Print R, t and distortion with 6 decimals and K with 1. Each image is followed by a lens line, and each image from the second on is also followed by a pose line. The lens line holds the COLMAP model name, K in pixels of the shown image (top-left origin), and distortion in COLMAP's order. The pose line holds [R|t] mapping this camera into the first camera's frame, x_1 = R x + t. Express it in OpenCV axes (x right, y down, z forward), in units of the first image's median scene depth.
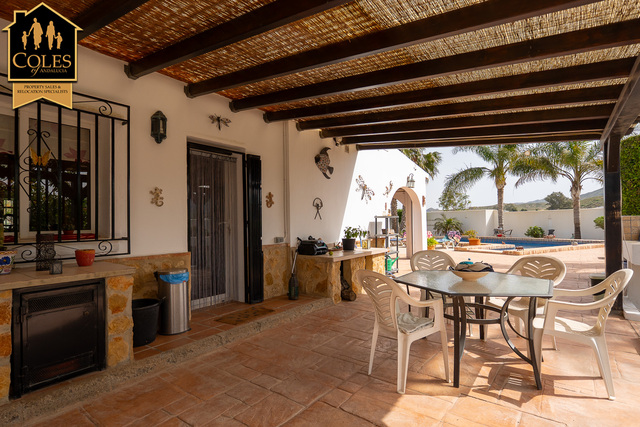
lens RADIAL K [[342.3, 0, 320.0], [0, 342.3, 213.5], [0, 0, 1]] dist [0.002077, 0.000277]
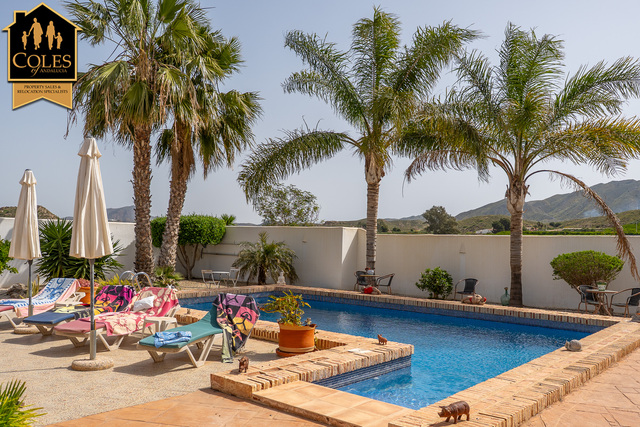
lens RADIAL K [[553.9, 0, 320.0], [0, 553.9, 213.5], [0, 0, 1]] dist [0.008767, 0.005120]
pose [[0.918570, 0.056679, 0.391175, 0.175066], [-0.048444, 0.998348, -0.030895, -0.005624], [-0.392279, 0.009429, 0.919798, 0.350670]]
